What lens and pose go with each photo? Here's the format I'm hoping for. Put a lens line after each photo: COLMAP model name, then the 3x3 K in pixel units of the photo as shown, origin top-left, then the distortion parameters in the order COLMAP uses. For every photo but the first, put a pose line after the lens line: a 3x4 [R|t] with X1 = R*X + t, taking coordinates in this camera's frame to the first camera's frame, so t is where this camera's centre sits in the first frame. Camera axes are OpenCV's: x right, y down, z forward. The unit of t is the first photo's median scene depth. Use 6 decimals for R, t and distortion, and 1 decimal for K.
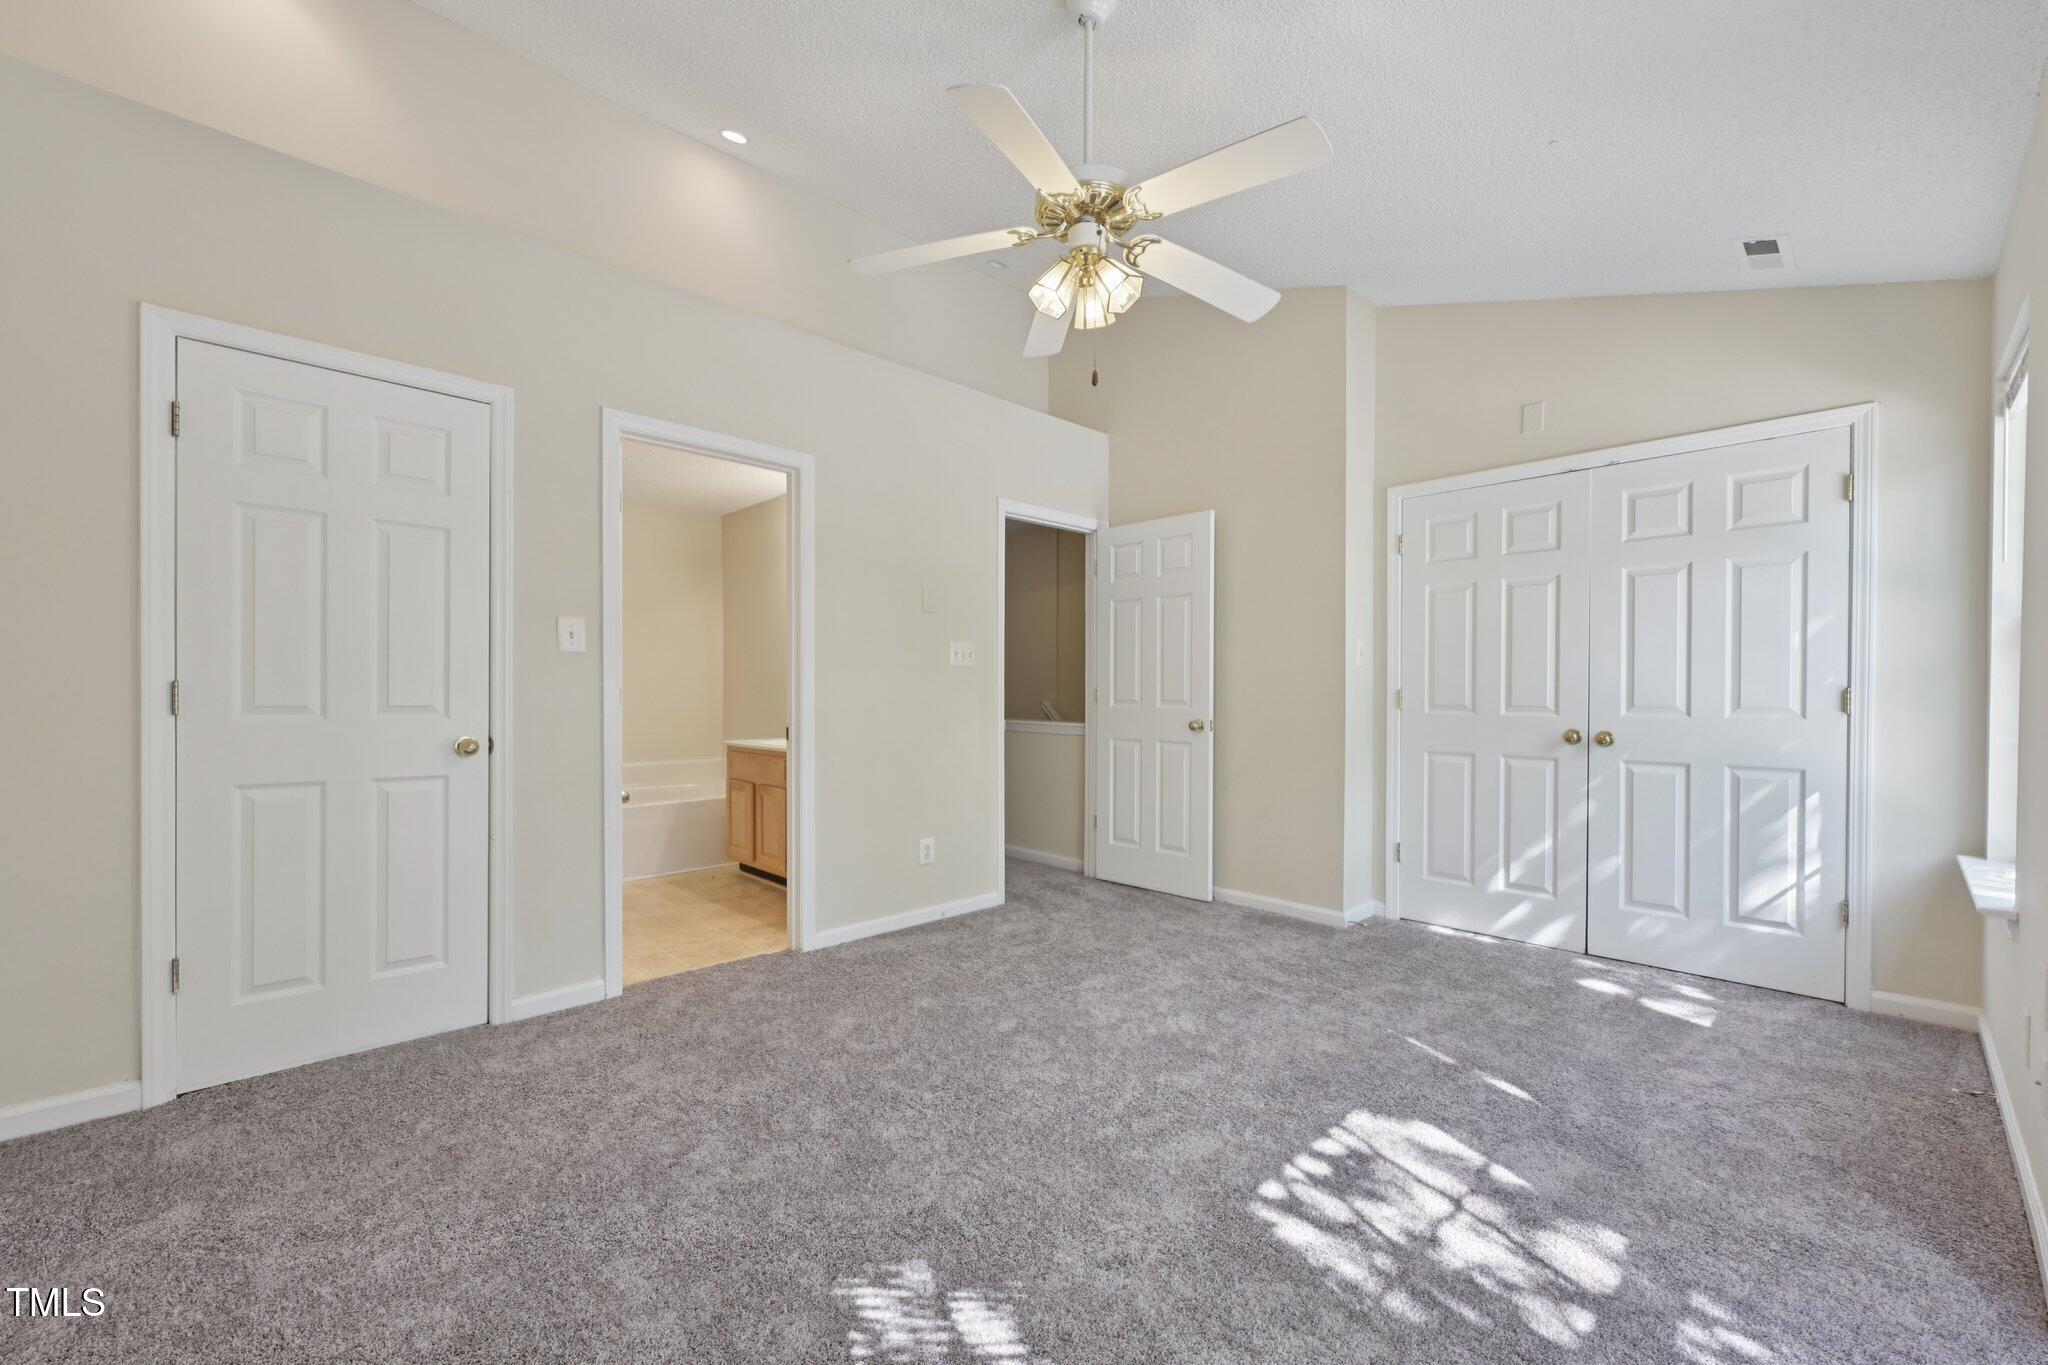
lens RADIAL K [[822.8, 0, 1009.4], [0, 822.8, 697.4], [0, 0, 1]] dist [0.001313, 0.000058]
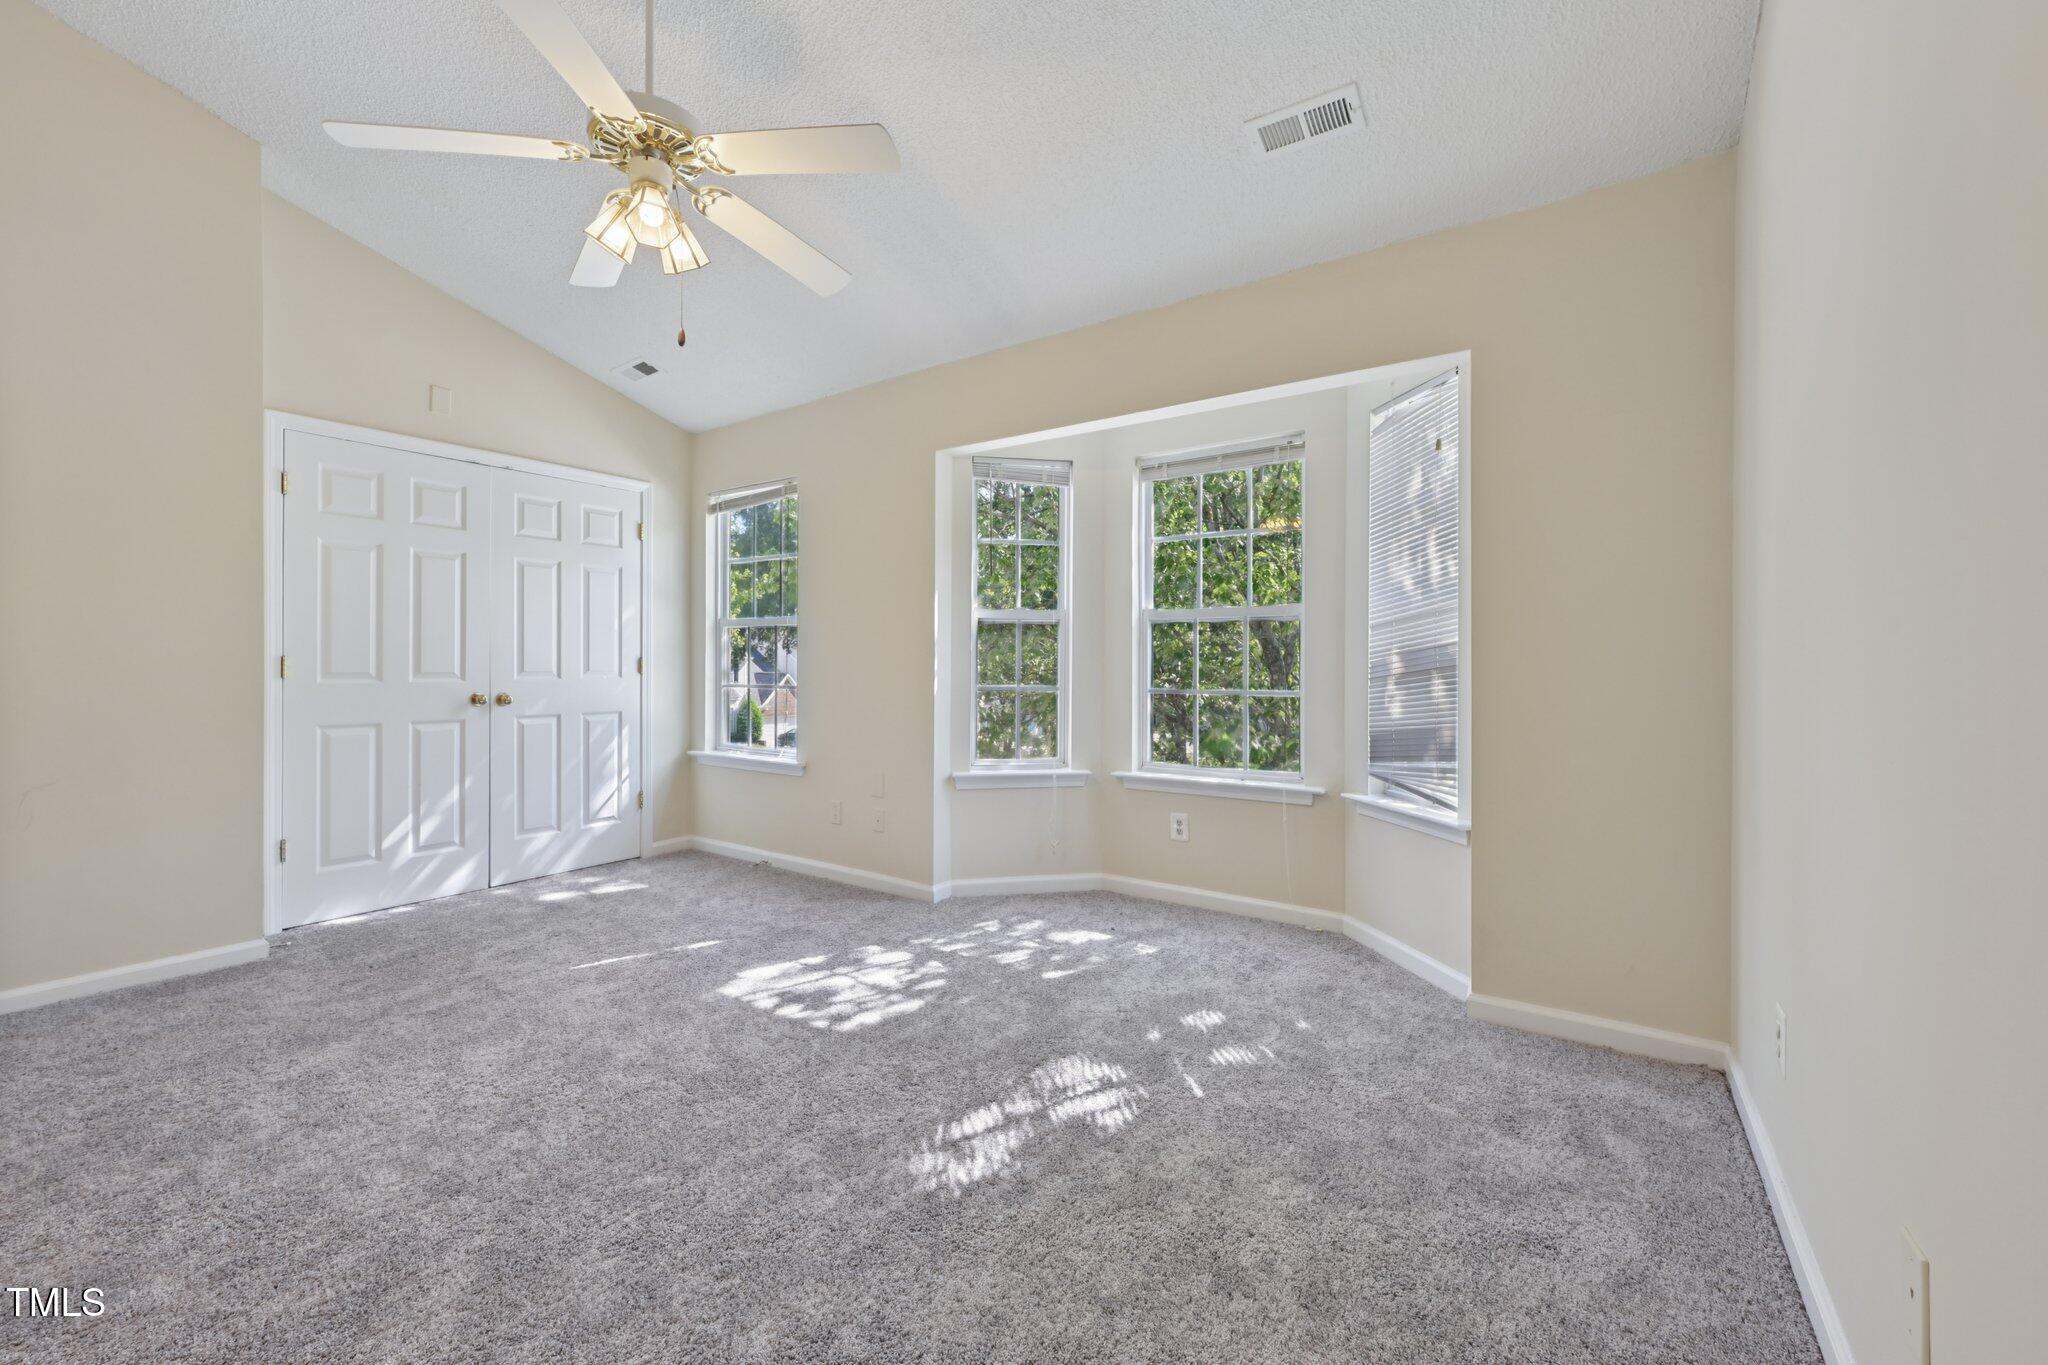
lens RADIAL K [[822.8, 0, 1031.6], [0, 822.8, 666.8], [0, 0, 1]] dist [0.001313, 0.000058]
pose [[-0.208489, -0.007909, 0.977993, -0.673482], [0.000242, 0.999967, 0.008138, -0.006627], [-0.978025, 0.001933, -0.208480, 0.575852]]
